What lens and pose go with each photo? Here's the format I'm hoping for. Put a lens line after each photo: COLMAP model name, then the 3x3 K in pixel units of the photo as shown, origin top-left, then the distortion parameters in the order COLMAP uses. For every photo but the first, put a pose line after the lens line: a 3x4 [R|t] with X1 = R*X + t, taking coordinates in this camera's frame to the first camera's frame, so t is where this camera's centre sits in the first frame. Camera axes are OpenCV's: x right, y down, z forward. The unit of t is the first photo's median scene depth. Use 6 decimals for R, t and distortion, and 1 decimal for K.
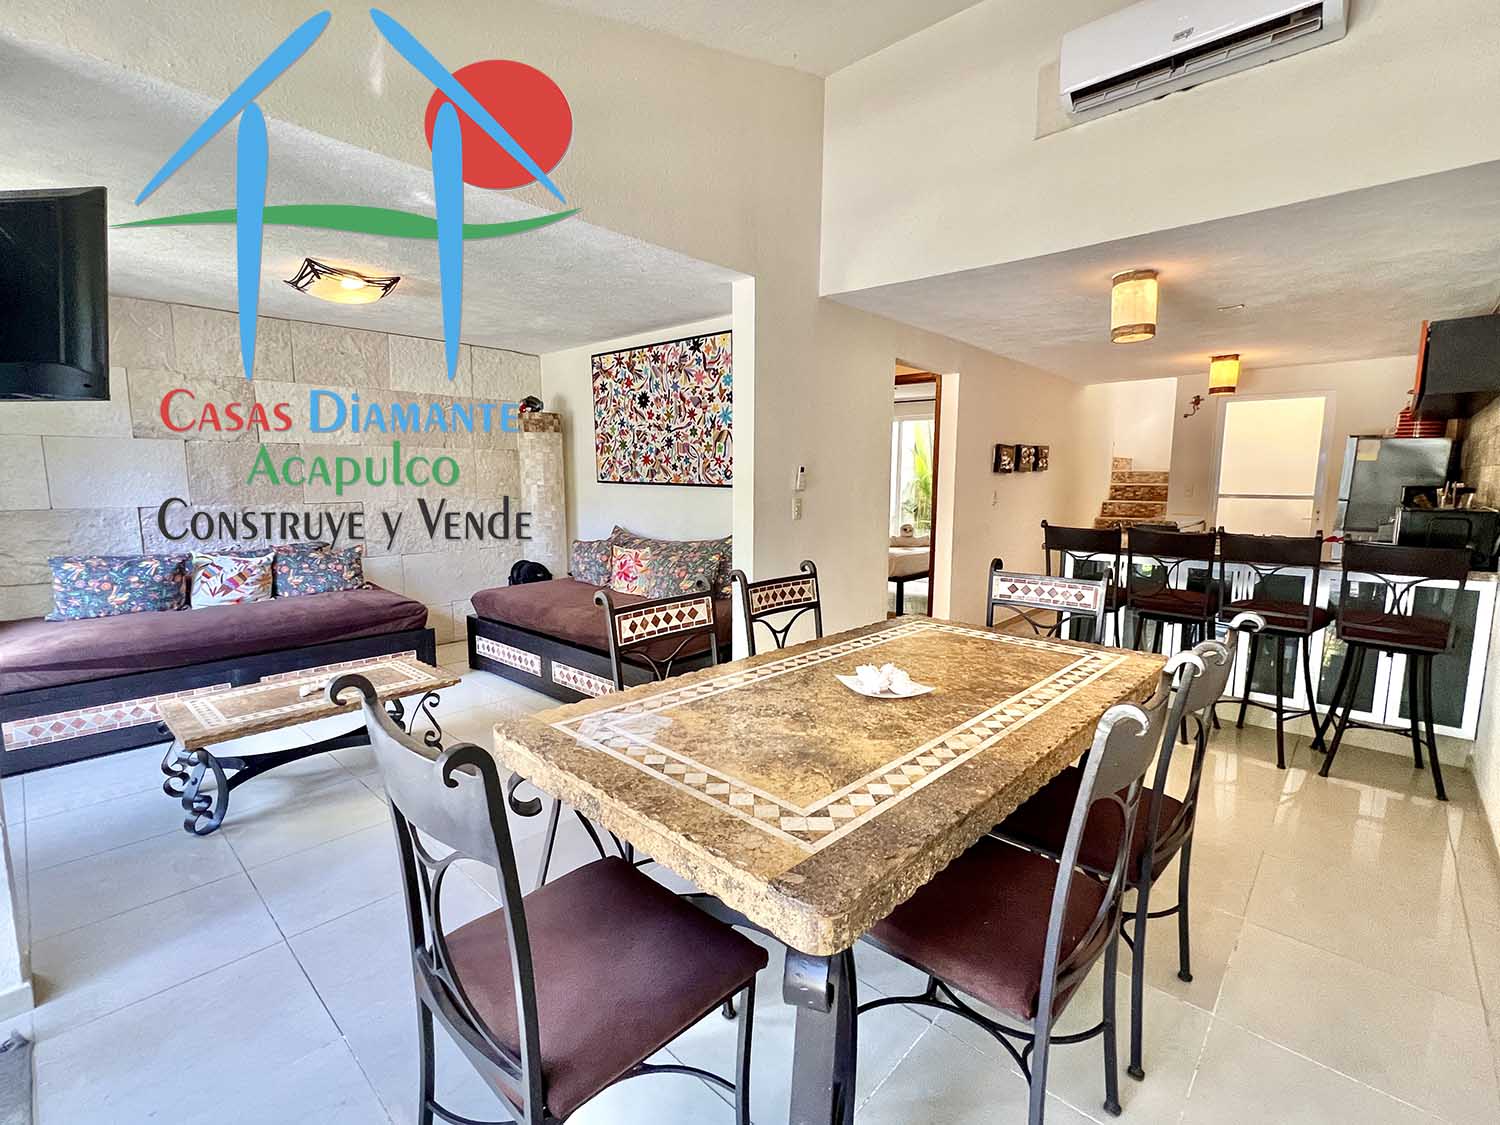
lens RADIAL K [[688.0, 0, 748.7], [0, 688.0, 567.1], [0, 0, 1]] dist [0.002040, 0.000538]
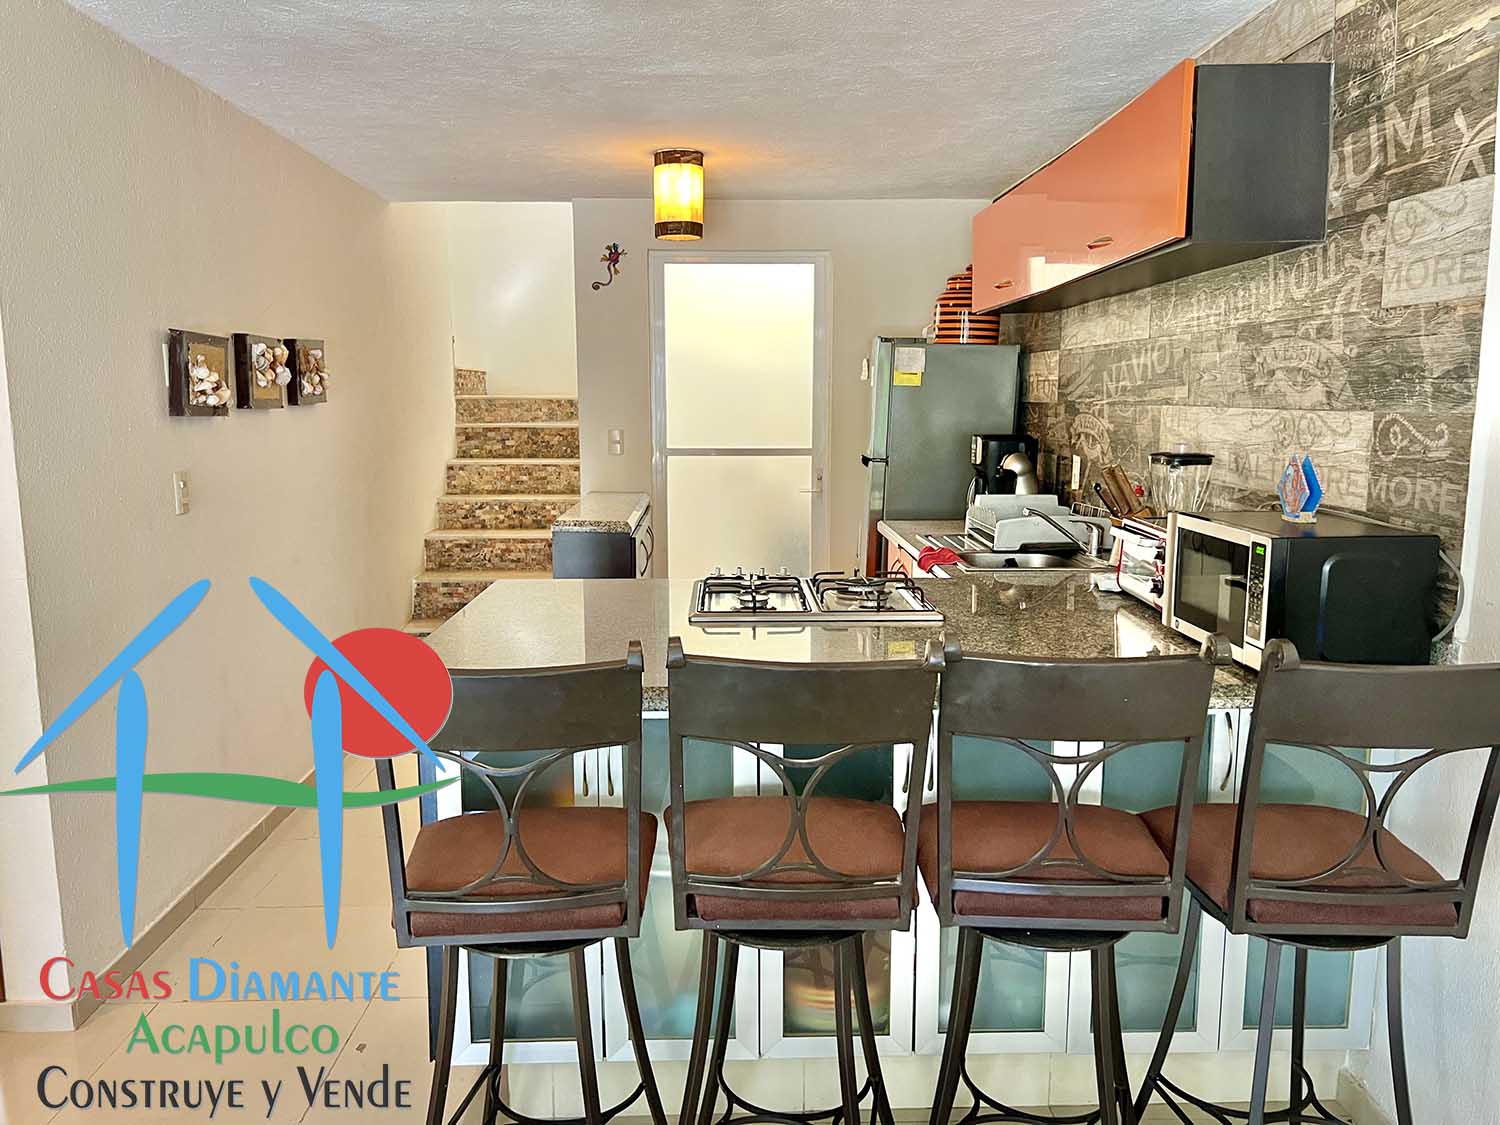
lens RADIAL K [[1133.9, 0, 738.3], [0, 1133.9, 569.6], [0, 0, 1]] dist [0.053625, -0.060068]
pose [[0.729253, -0.109476, 0.675429, 0.158088], [0.094220, 0.993781, 0.059348, -0.064162], [-0.677726, 0.020360, 0.735033, 0.371535]]
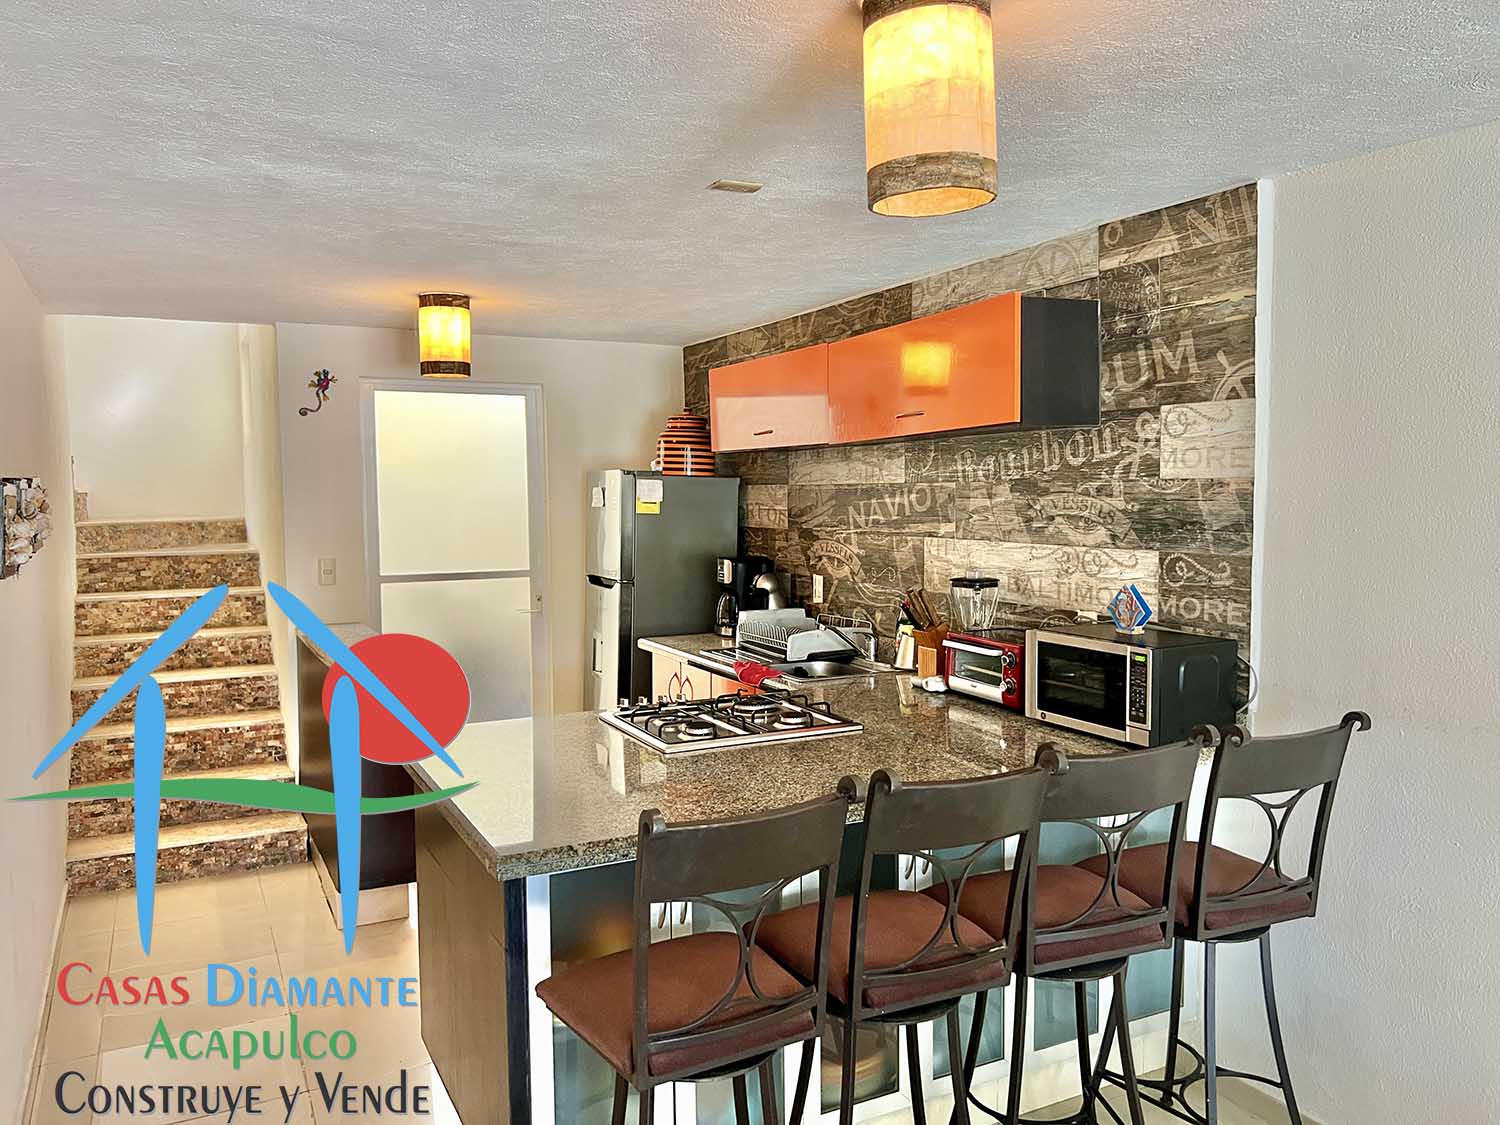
lens RADIAL K [[1133.9, 0, 746.3], [0, 1133.9, 574.9], [0, 0, 1]] dist [0.053625, -0.060068]
pose [[0.357657, -0.077741, 0.930612, 0.024134], [0.132170, 0.990711, 0.031966, -0.101767], [-0.924453, 0.111567, 0.364610, 0.482493]]
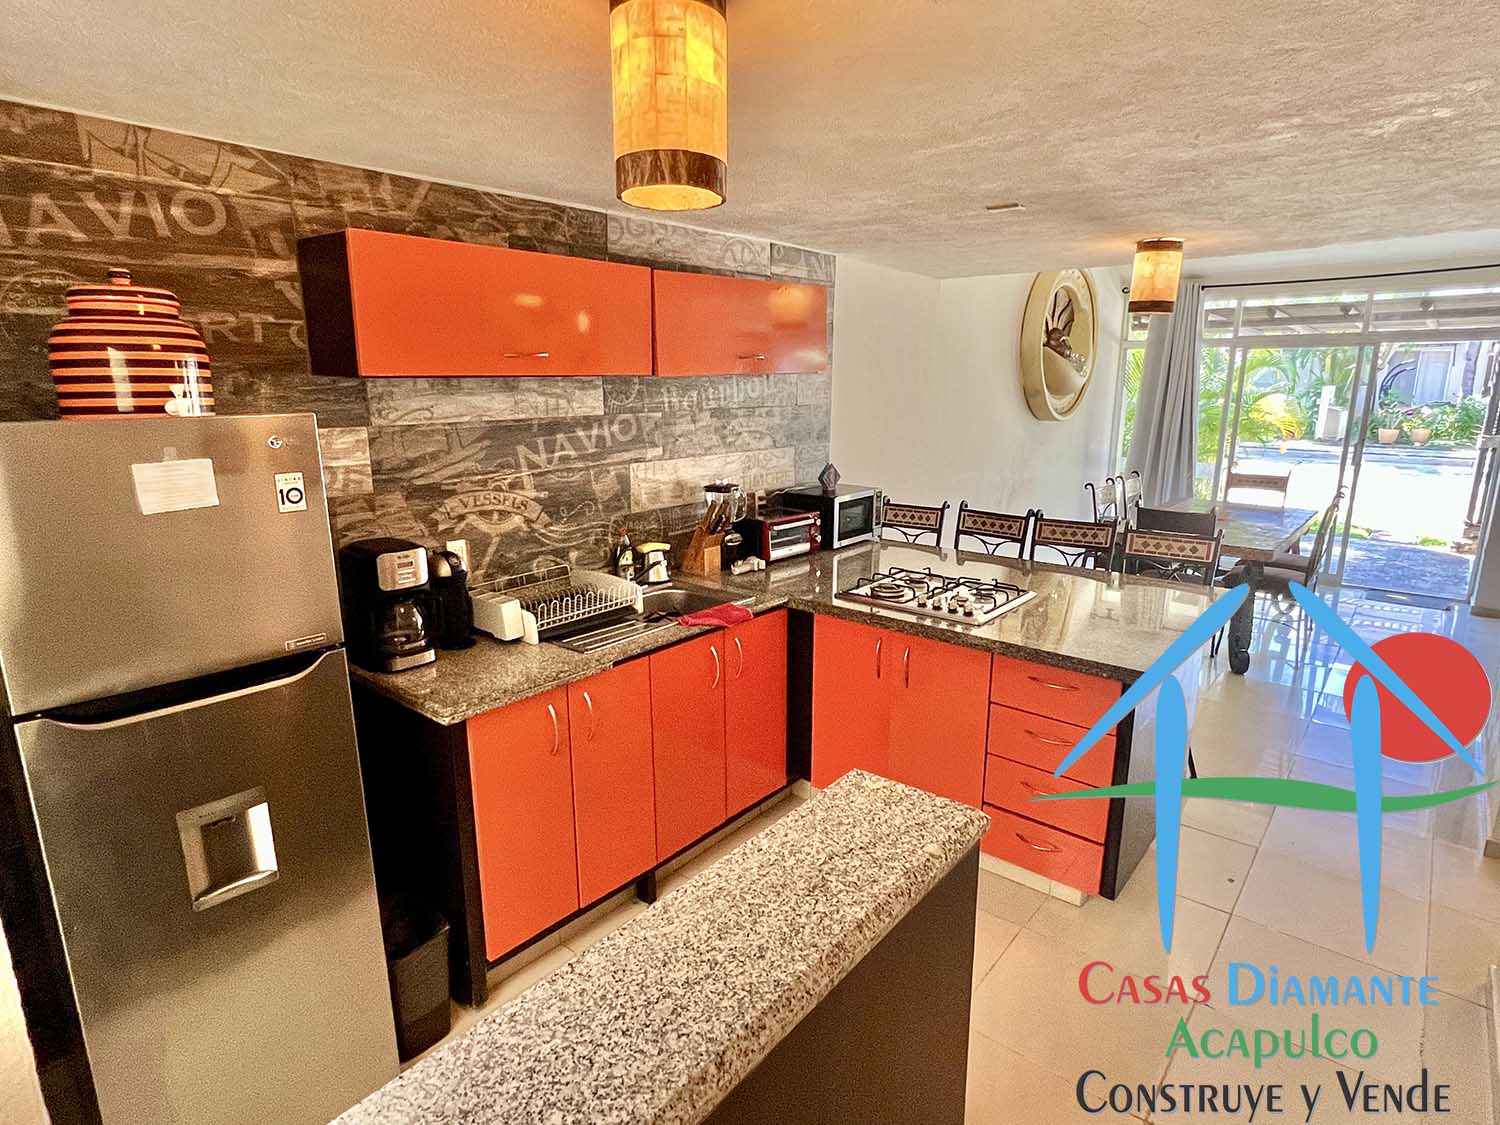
lens RADIAL K [[822.1, 0, 749.9], [0, 822.1, 560.9], [0, 0, 1]] dist [0.001487, 0.000314]
pose [[-0.998835, 0.009530, -0.047309, 0.605559], [-0.007463, 0.938013, 0.346520, -0.208649], [0.047678, 0.346469, -0.936849, 1.116088]]
